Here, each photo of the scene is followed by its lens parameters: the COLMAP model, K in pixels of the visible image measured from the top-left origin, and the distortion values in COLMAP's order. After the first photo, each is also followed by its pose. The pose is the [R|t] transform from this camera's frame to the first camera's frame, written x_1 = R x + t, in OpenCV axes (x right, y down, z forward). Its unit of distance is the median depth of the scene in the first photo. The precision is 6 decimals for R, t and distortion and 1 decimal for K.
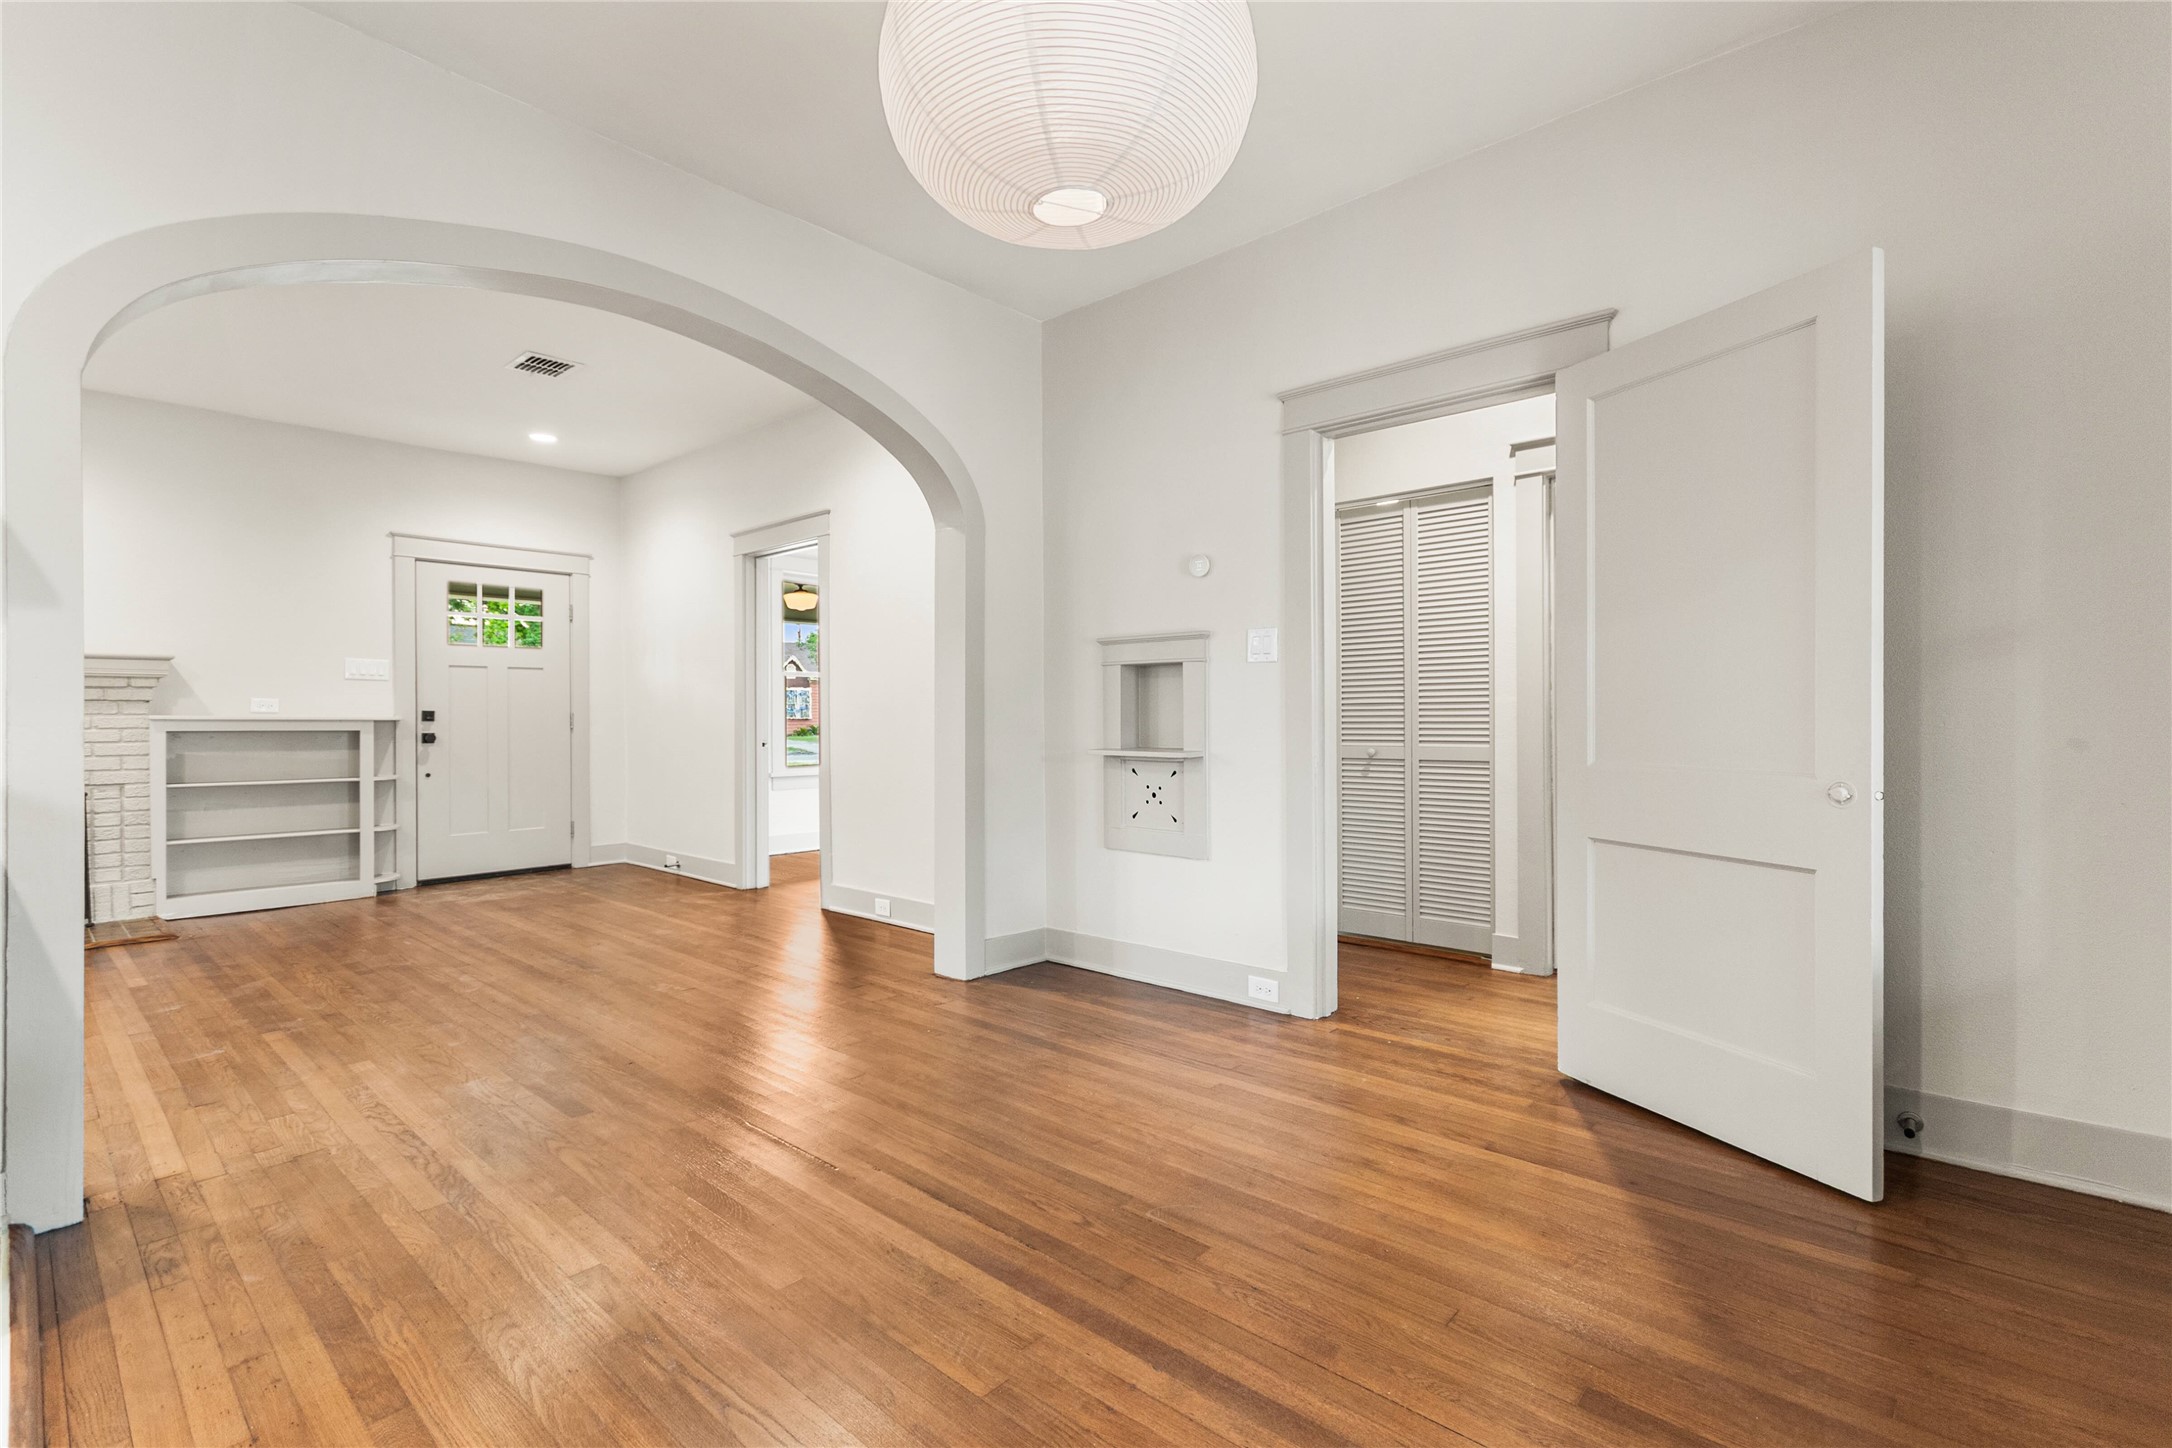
lens RADIAL K [[972.7, 0, 1087.5], [0, 972.7, 717.1], [0, 0, 1]] dist [0.001239, 0.000120]
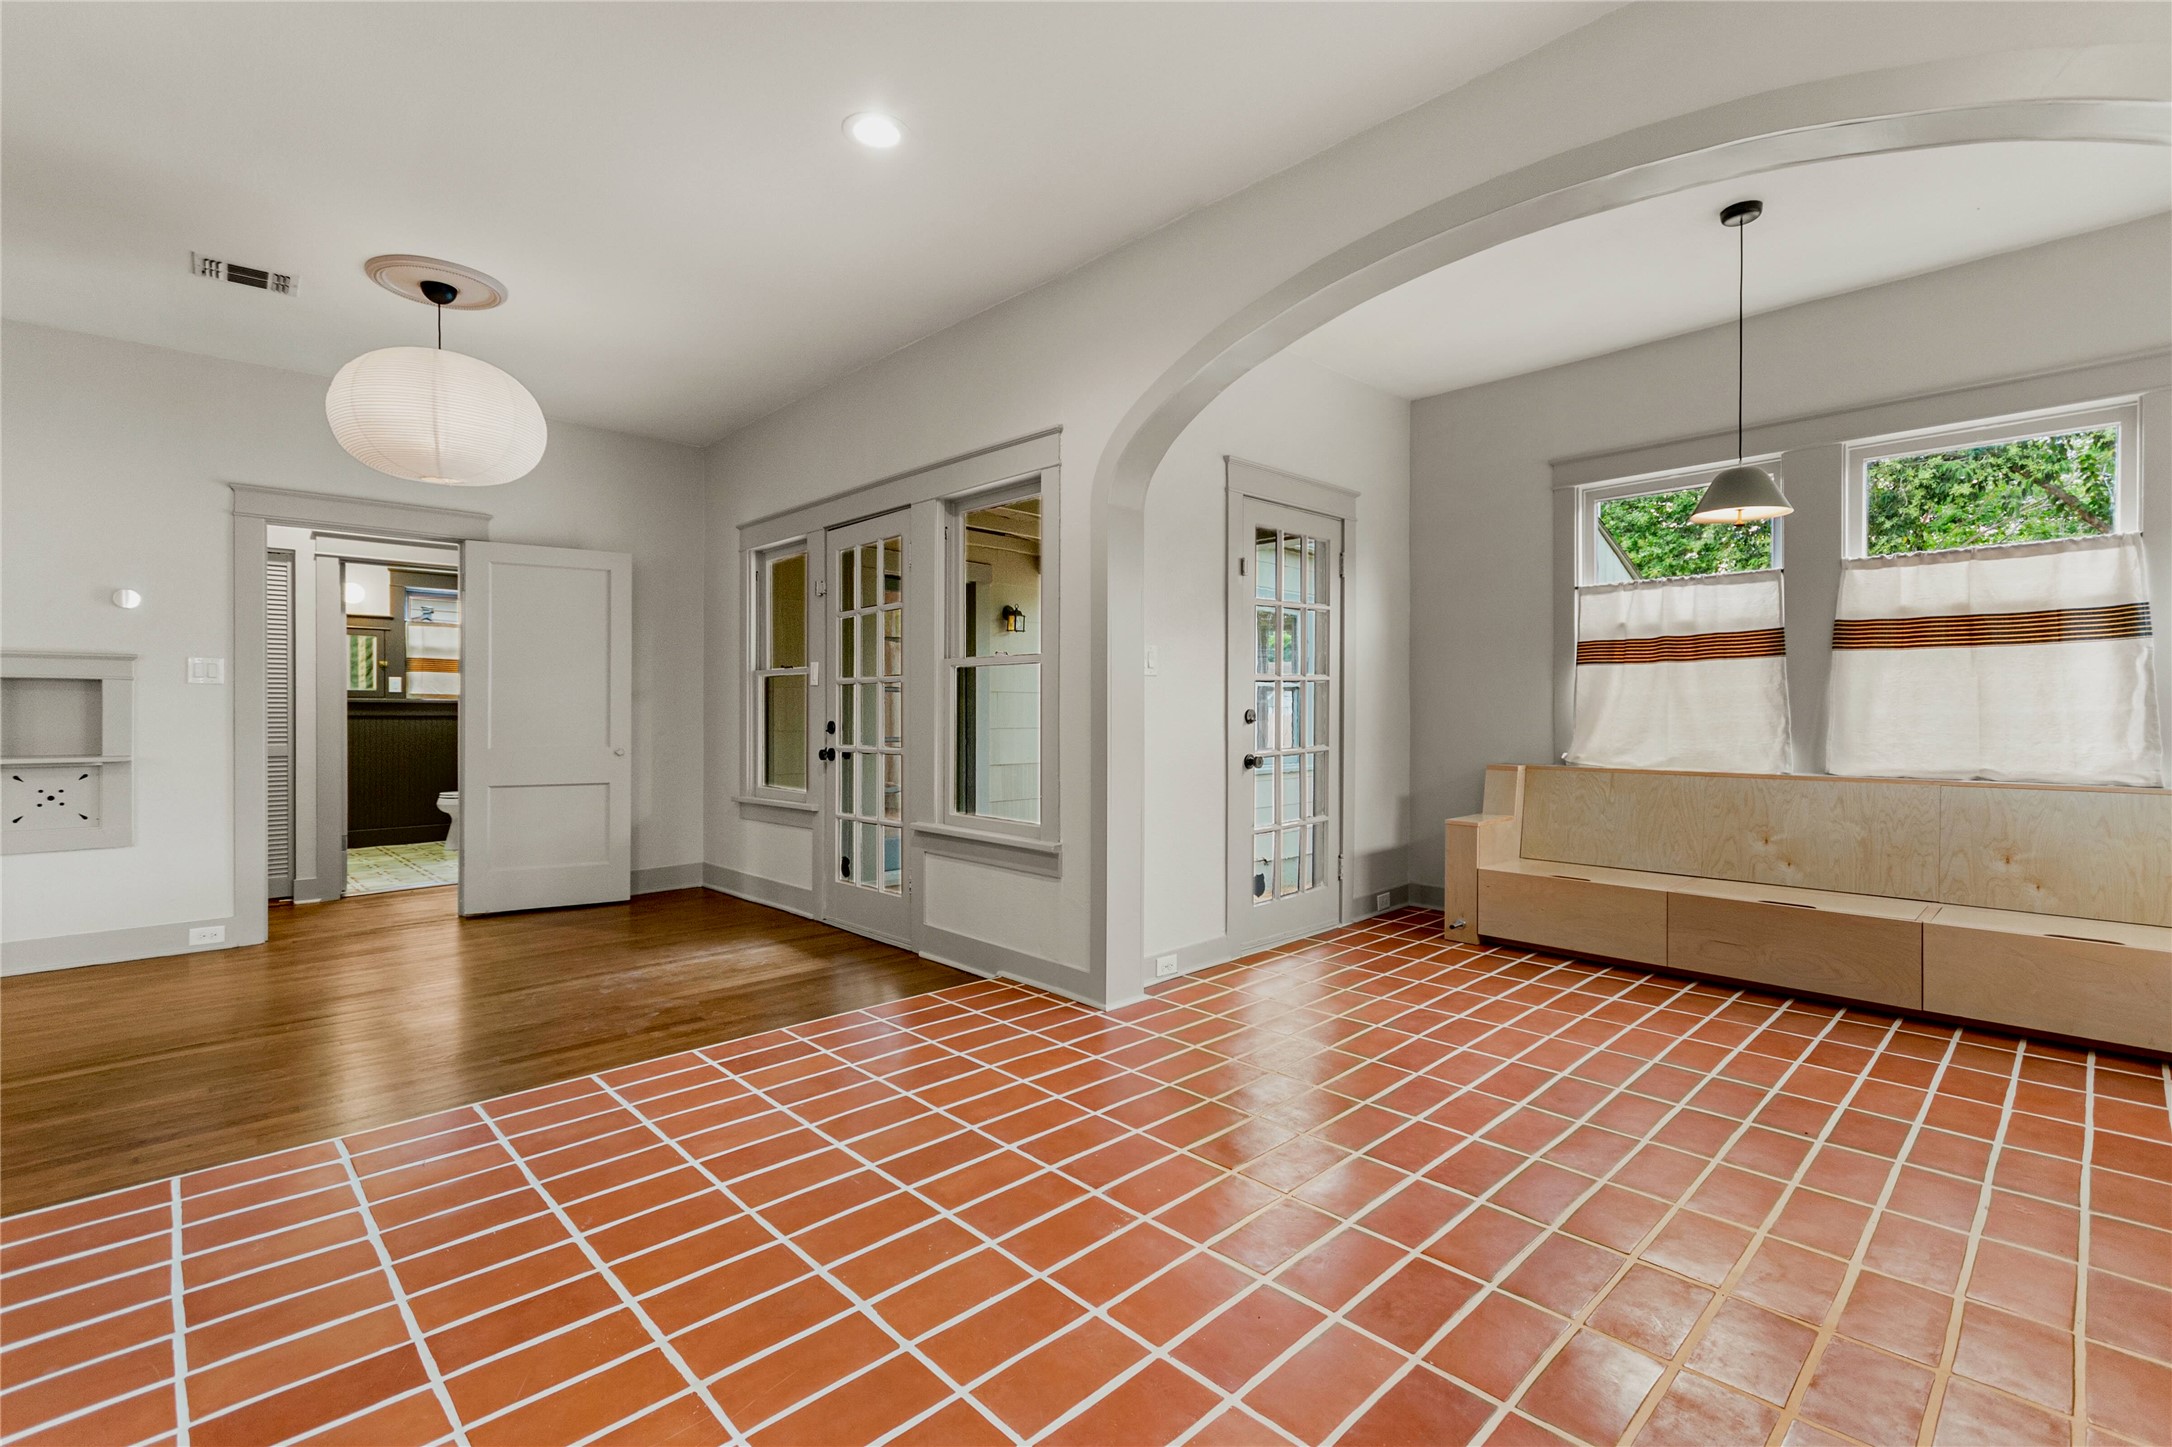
lens RADIAL K [[969.6, 0, 1084.8], [0, 969.6, 722.1], [0, 0, 1]] dist [0.003556, 0.000442]
pose [[0.085796, -0.007764, 0.996282, -0.694292], [-0.001160, 0.999968, 0.007892, -0.011489], [-0.996312, -0.001833, 0.085785, -0.190237]]
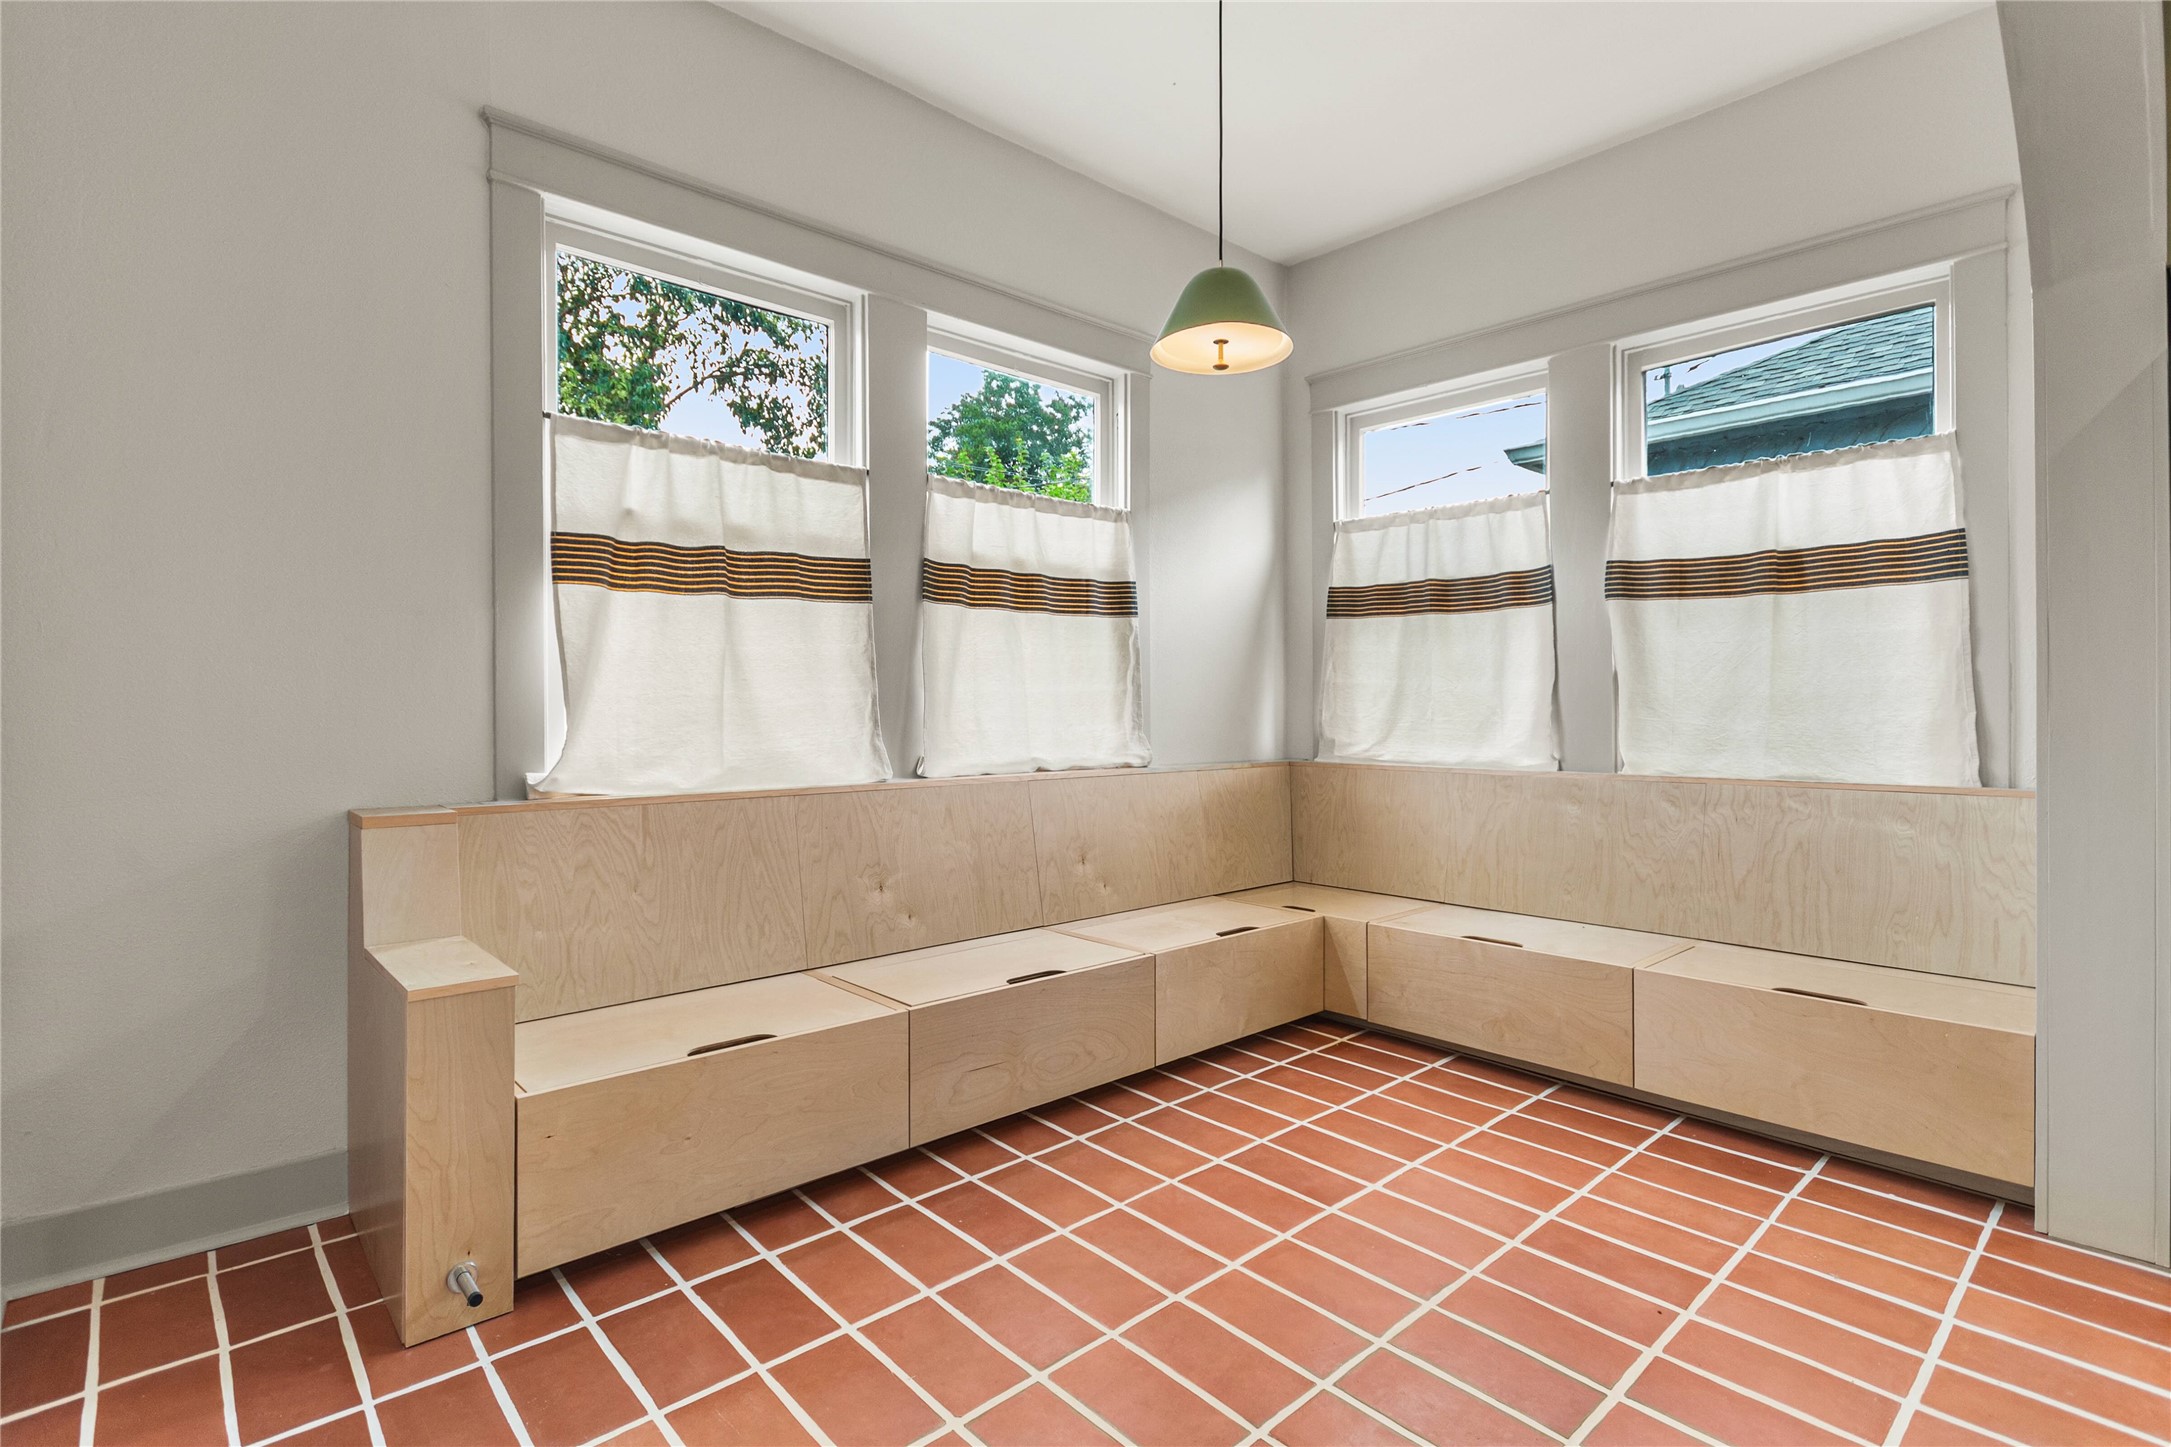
lens RADIAL K [[1037.3, 0, 1088.4], [0, 1037.3, 714.2], [0, 0, 1]] dist [-0.001510, -0.000135]
pose [[-0.993931, 0.005338, 0.109877, -0.028025], [0.005447, 0.999985, 0.000697, 0.000441], [-0.109872, 0.001291, -0.993945, -0.149323]]
